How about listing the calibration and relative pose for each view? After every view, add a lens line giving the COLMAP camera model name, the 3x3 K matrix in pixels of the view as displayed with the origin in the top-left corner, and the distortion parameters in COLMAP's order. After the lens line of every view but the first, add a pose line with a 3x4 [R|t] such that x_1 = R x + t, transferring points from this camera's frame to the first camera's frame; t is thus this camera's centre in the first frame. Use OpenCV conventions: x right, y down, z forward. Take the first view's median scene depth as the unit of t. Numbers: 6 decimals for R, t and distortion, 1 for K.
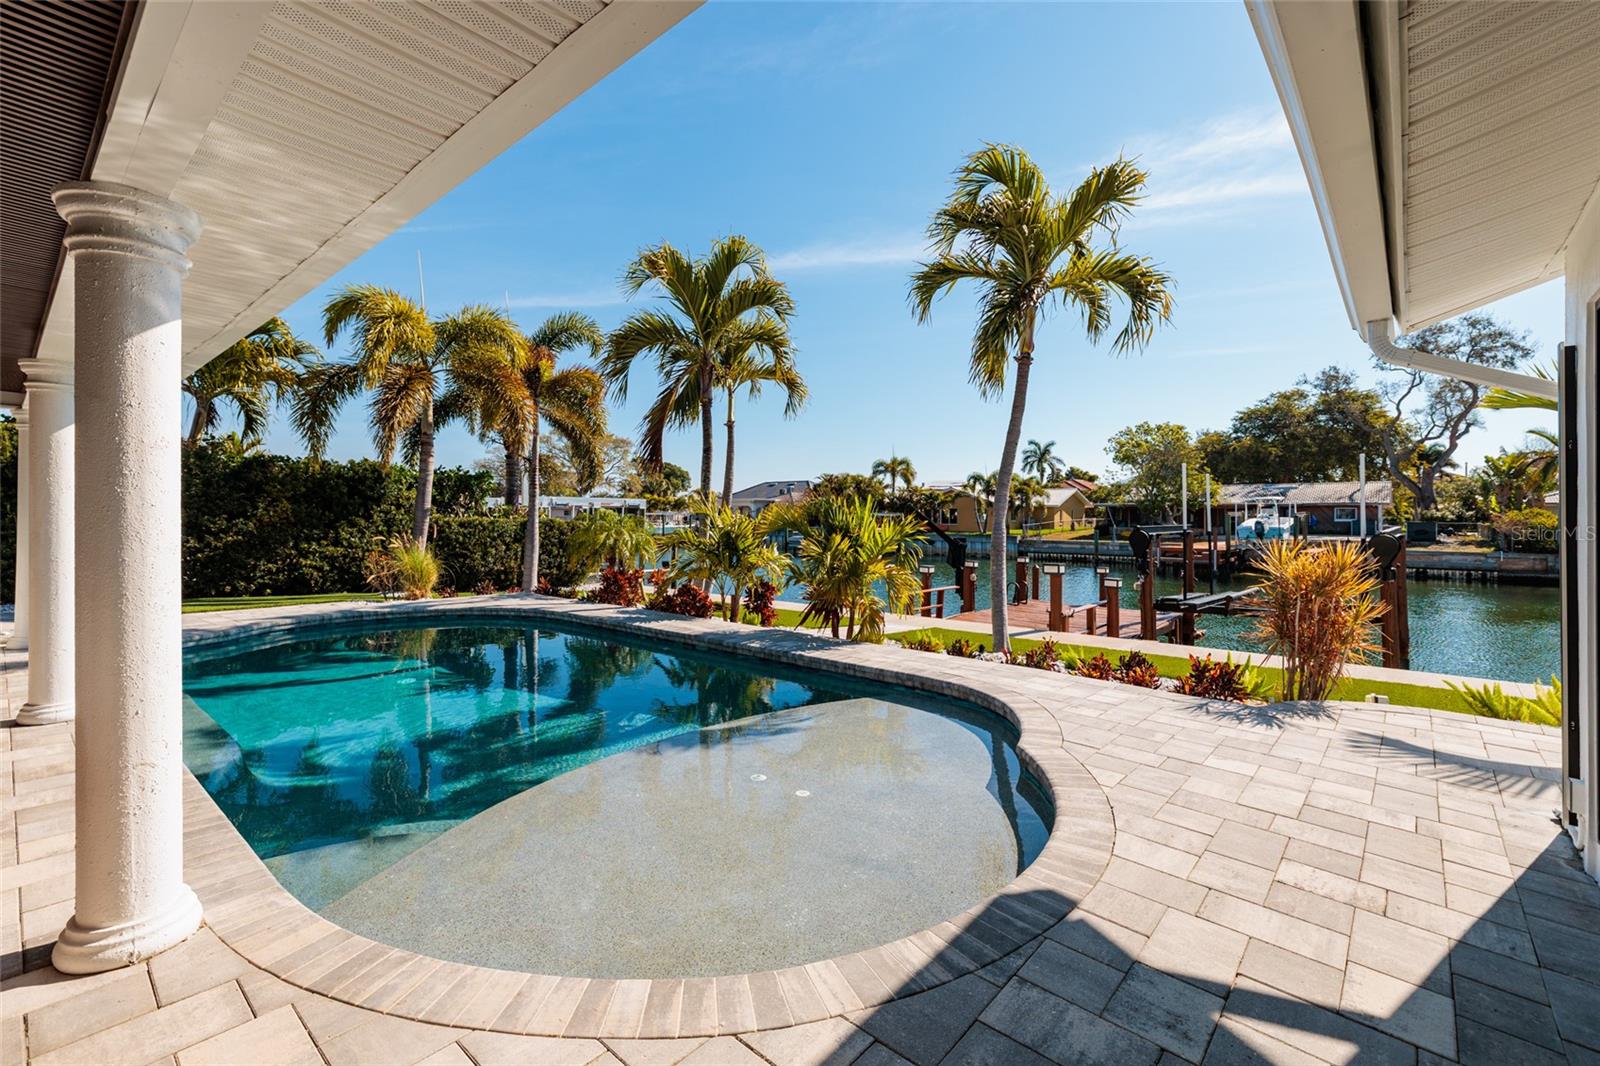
lens RADIAL K [[686.0, 0, 797.1], [0, 686.0, 520.5], [0, 0, 1]] dist [0.001506, 0.000823]
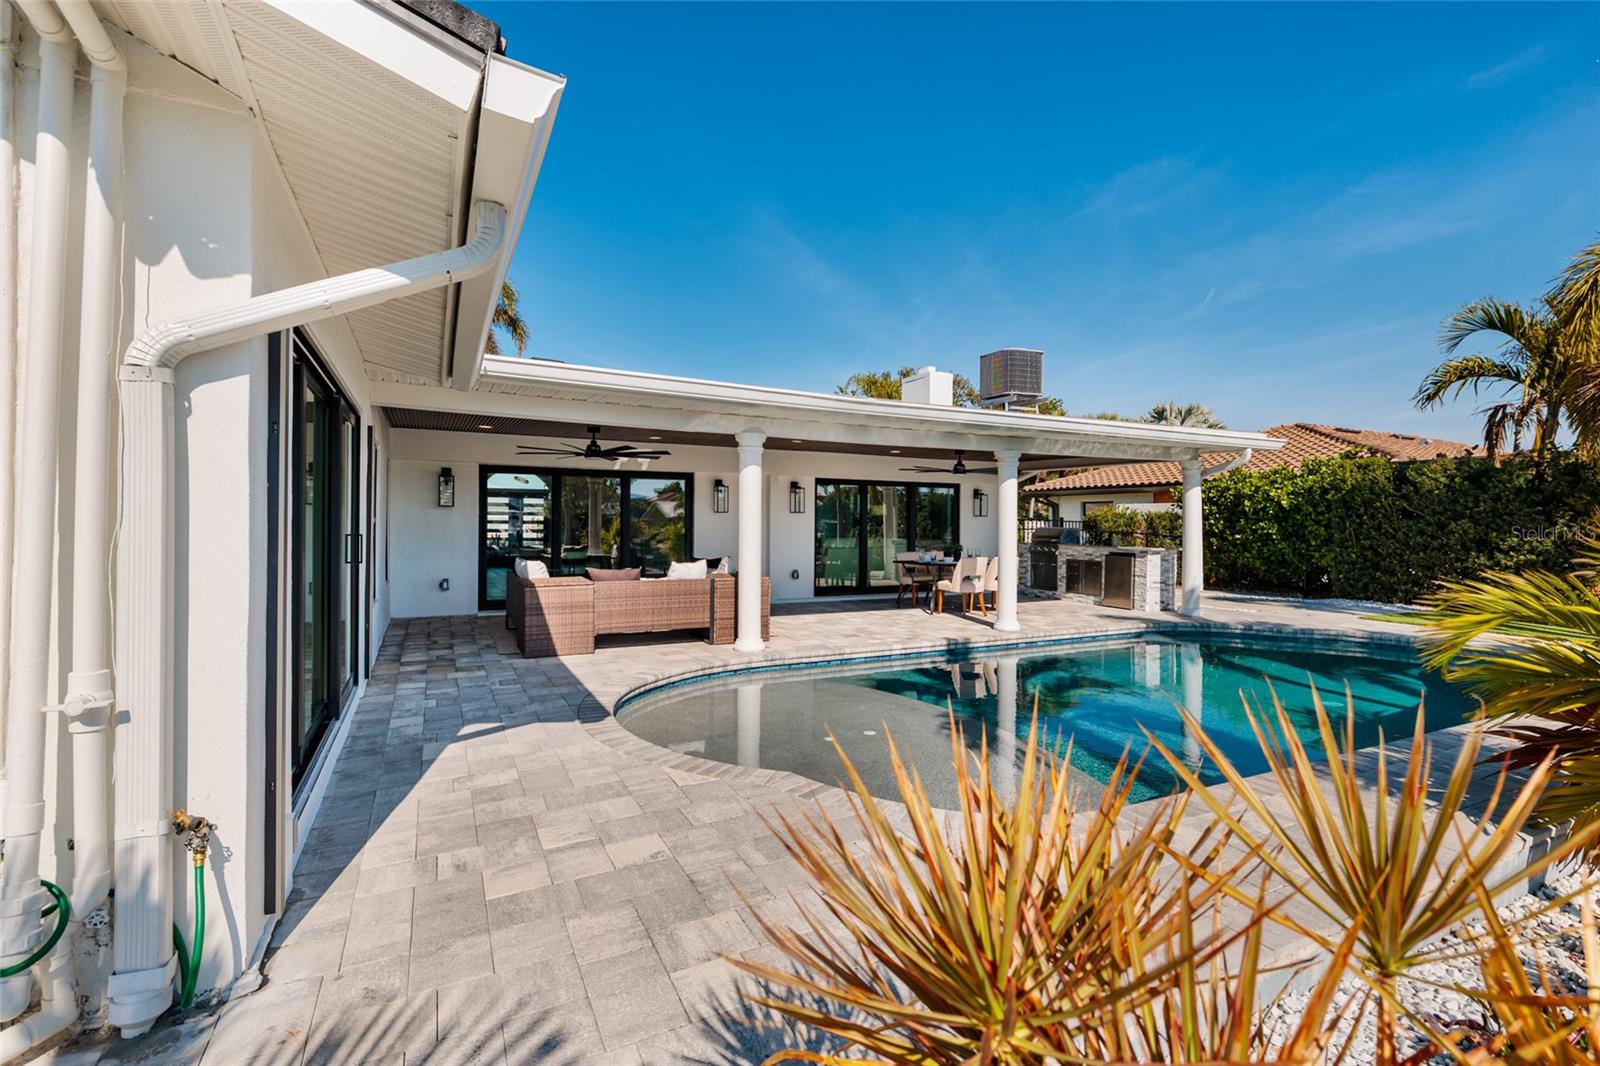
lens RADIAL K [[695.7, 0, 800.0], [0, 695.7, 533.0], [0, 0, 1]] dist [-0.000311, -0.000044]
pose [[-0.347188, 0.006984, -0.937770, 1.450242], [-0.015163, 0.999800, 0.013060, -0.014343], [0.937673, 0.018754, -0.347012, 1.602707]]
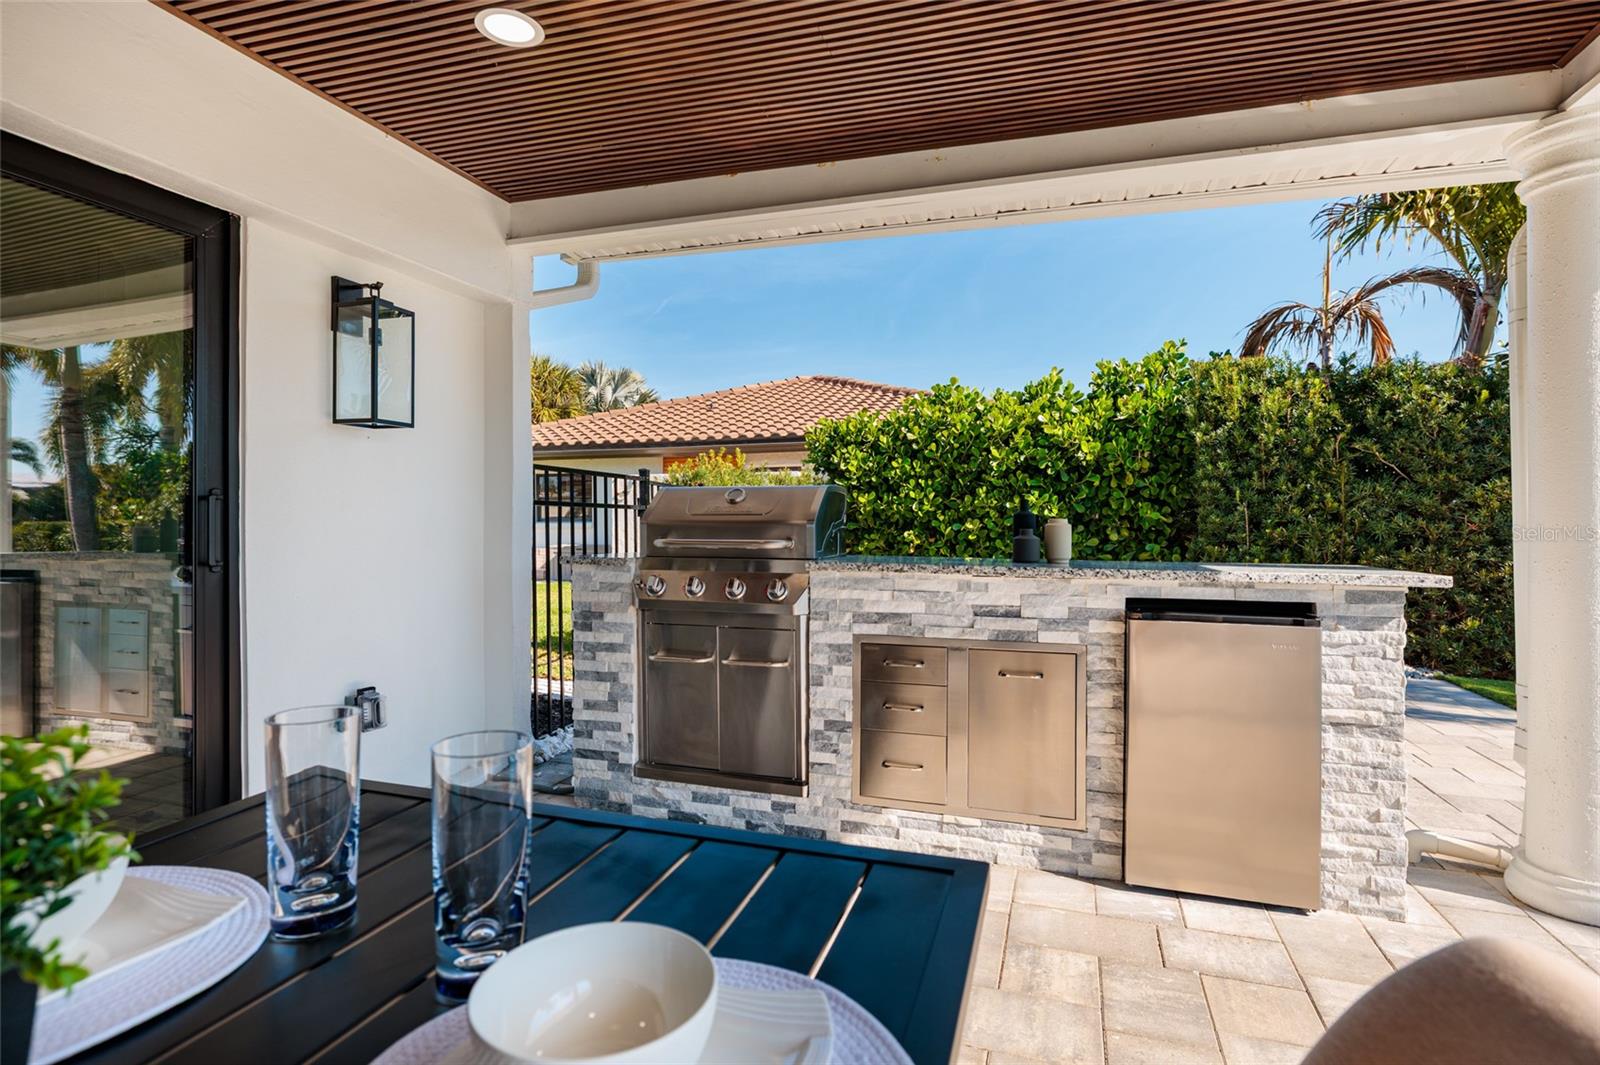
lens RADIAL K [[828.5, 0, 800.0], [0, 828.5, 532.5], [0, 0, 1]] dist [0.000824, 0.000091]
pose [[0.403791, 0.004154, -0.914842, -1.933543], [-0.004220, 0.999988, 0.002678, 0.043175], [0.914841, 0.002780, 0.403804, 1.210823]]
